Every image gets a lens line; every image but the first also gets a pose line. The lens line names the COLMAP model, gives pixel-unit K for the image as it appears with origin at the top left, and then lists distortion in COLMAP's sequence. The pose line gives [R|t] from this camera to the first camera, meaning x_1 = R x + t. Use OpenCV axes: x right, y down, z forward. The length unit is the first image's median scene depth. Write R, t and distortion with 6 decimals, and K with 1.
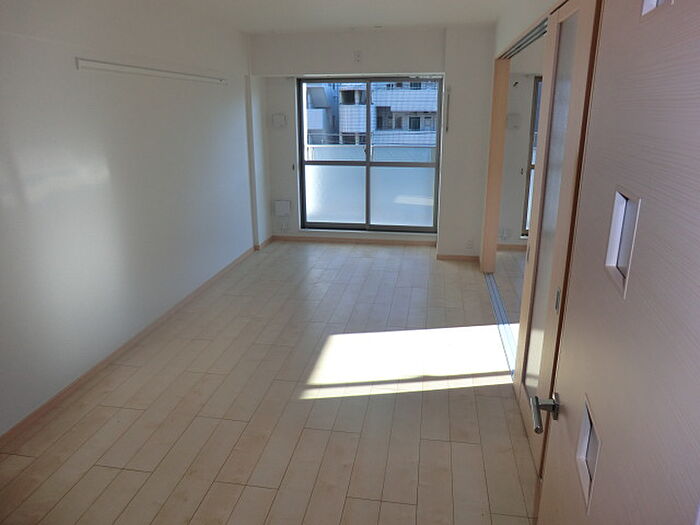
lens RADIAL K [[499.2, 0, 350.0], [0, 499.2, 262.5], [0, 0, 1]] dist [-0.109314, 0.087666]
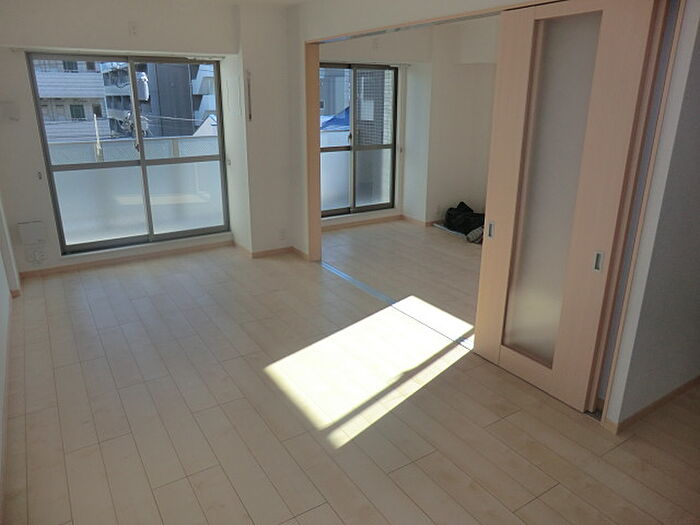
lens RADIAL K [[499.2, 0, 350.0], [0, 499.2, 262.5], [0, 0, 1]] dist [-0.109314, 0.087666]
pose [[0.738065, -0.204609, 0.642958, -0.271918], [0.185193, 0.977747, 0.098562, -0.053340], [-0.648817, 0.046327, 0.759533, 0.167715]]
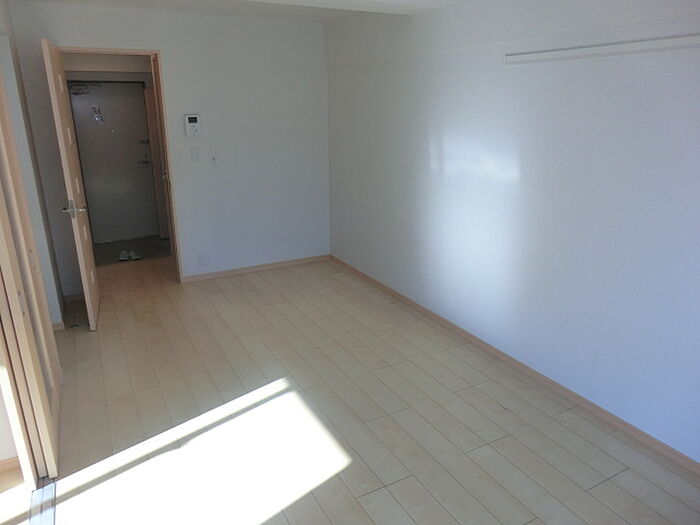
lens RADIAL K [[499.2, 0, 350.0], [0, 499.2, 262.5], [0, 0, 1]] dist [-0.109314, 0.087666]
pose [[-0.790081, 0.190437, -0.582671, 0.178861], [-0.169331, 0.845736, 0.506022, -0.249671], [0.589151, 0.498462, -0.635953, 0.808323]]
